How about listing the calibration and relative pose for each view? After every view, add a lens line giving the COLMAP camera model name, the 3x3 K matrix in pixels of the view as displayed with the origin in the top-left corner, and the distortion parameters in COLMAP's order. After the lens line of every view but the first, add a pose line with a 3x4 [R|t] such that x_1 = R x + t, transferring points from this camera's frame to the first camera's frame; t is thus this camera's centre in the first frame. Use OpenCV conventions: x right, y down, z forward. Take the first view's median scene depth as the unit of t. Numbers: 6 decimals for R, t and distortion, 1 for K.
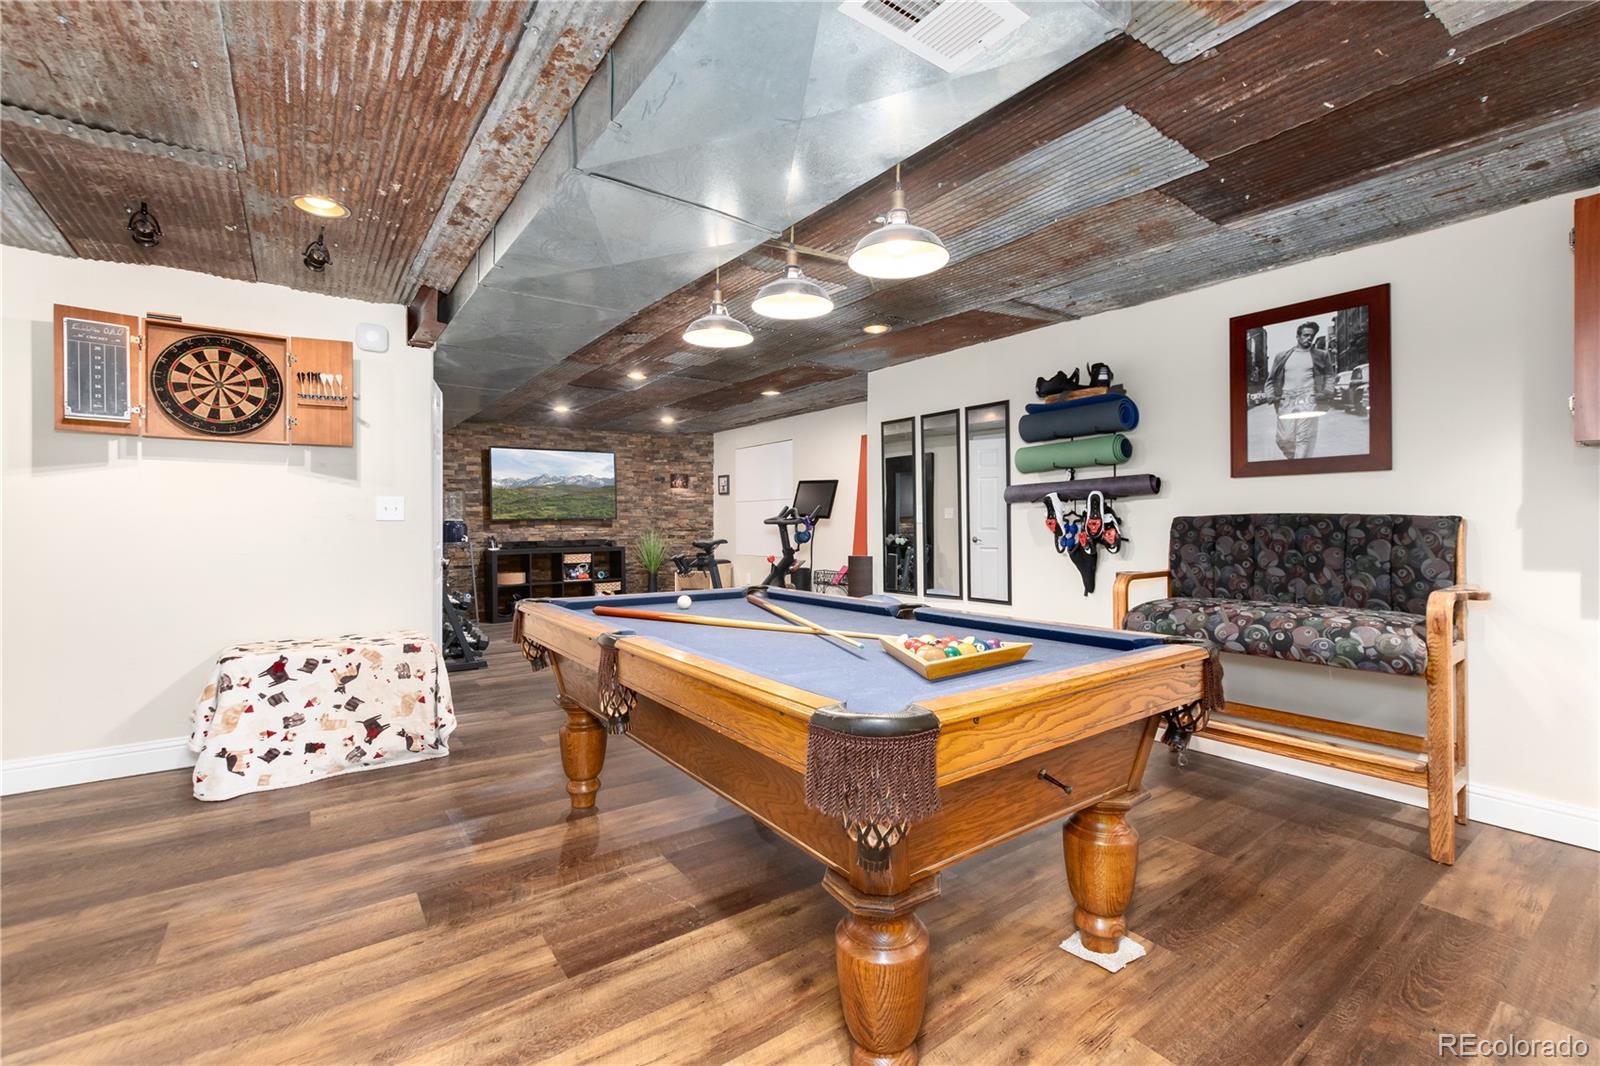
lens RADIAL K [[691.2, 0, 798.3], [0, 691.2, 517.2], [0, 0, 1]] dist [0.000475, -0.000403]
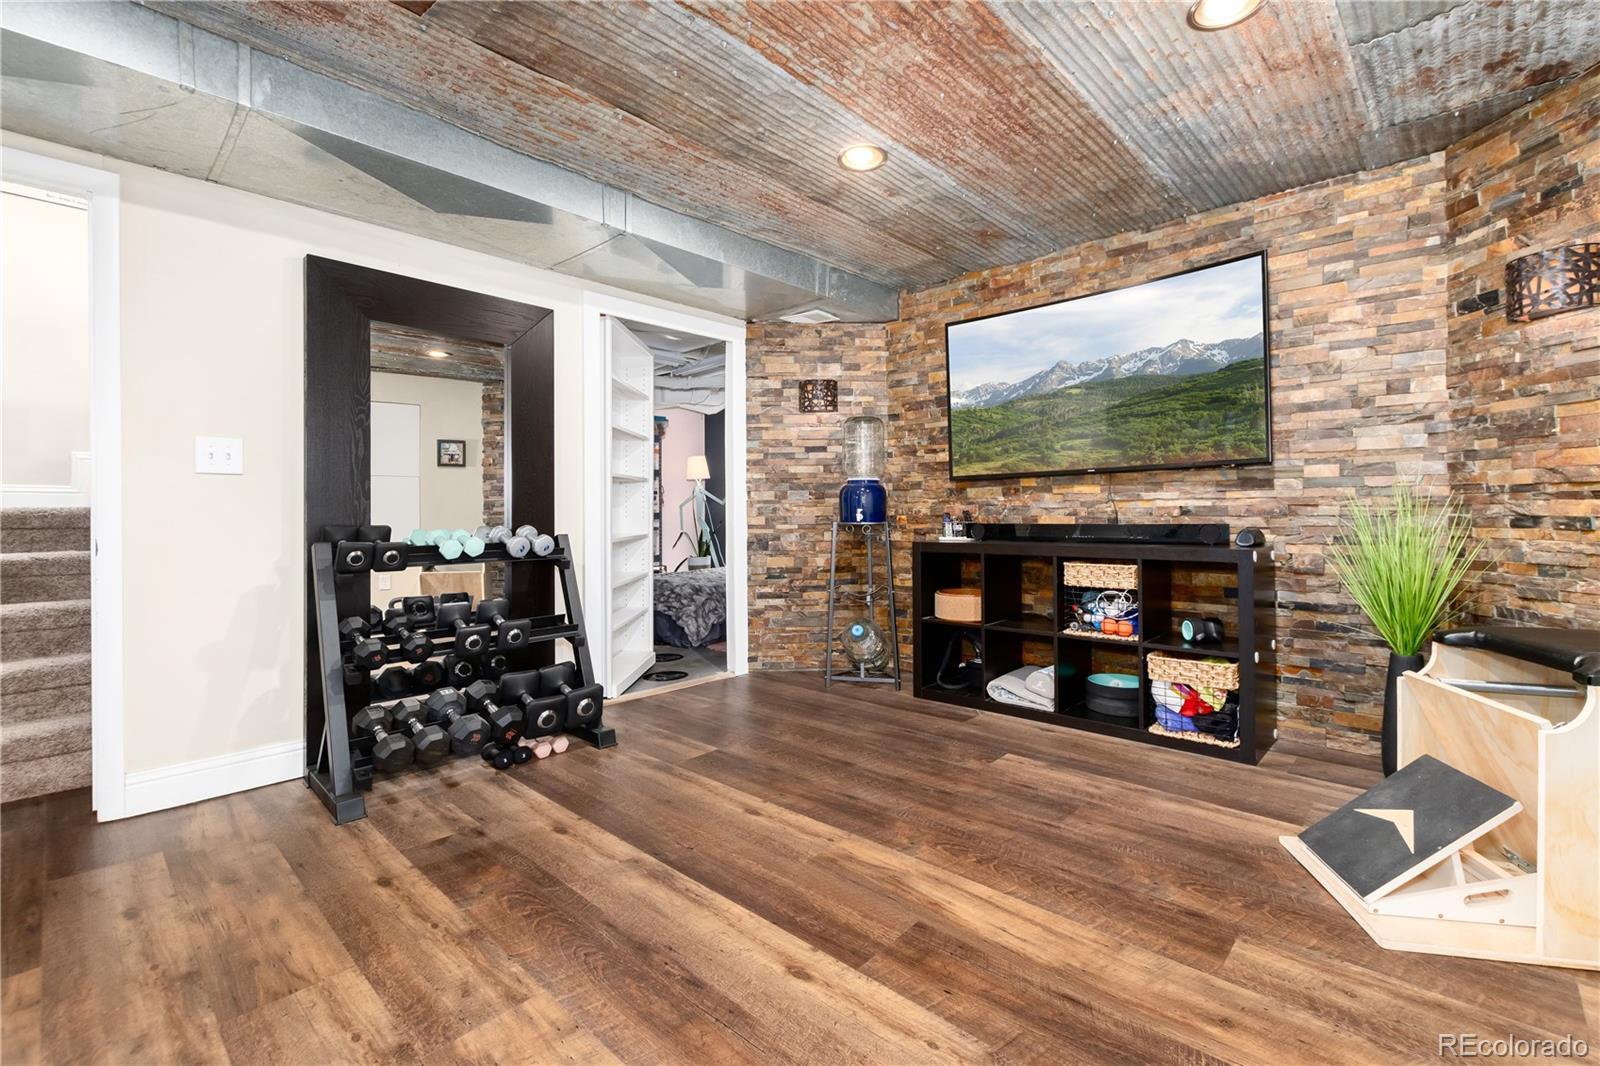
lens RADIAL K [[697.4, 0, 845.2], [0, 697.4, 509.3], [0, 0, 1]] dist [-0.000372, -0.000333]
pose [[0.200371, 0.001735, -0.979719, 0.011762], [0.013080, 0.999905, 0.004446, 0.020968], [0.979633, -0.013706, 0.200329, 0.760382]]
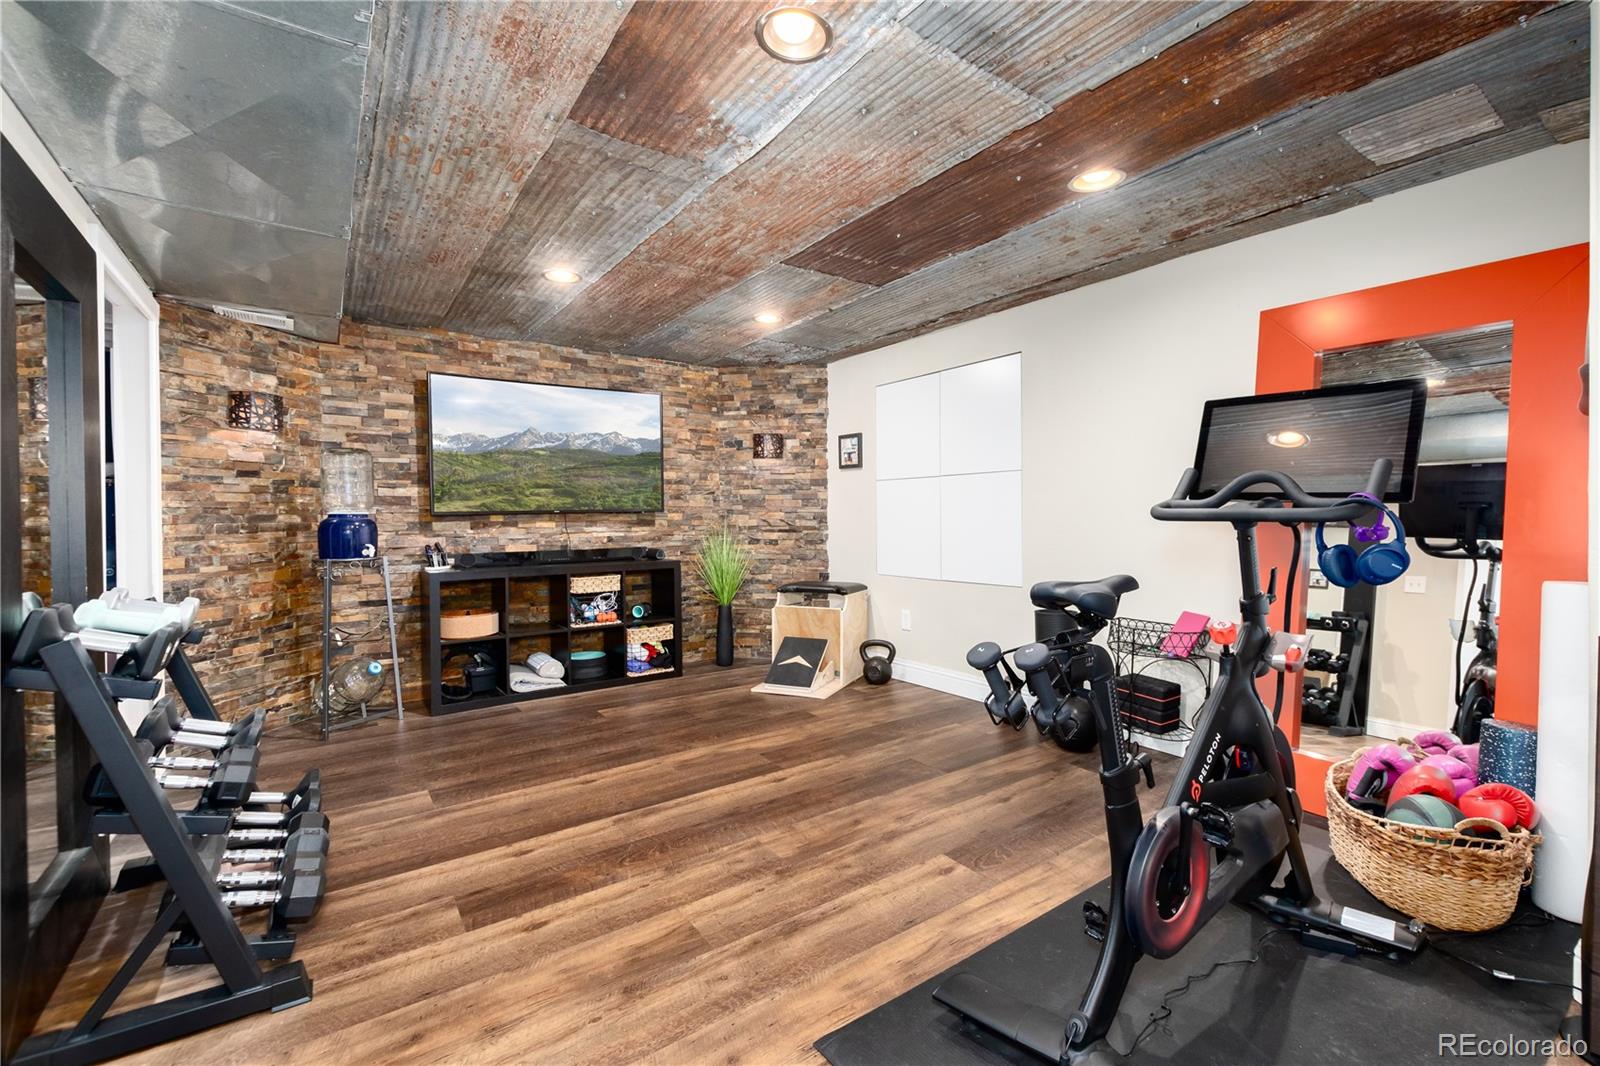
lens RADIAL K [[691.2, 0, 798.3], [0, 691.2, 517.2], [0, 0, 1]] dist [0.000475, -0.000403]
pose [[0.999722, -0.001500, -0.023546, -0.141304], [0.001658, 0.999976, 0.006696, 0.003906], [0.023535, -0.006733, 0.999700, 0.441790]]
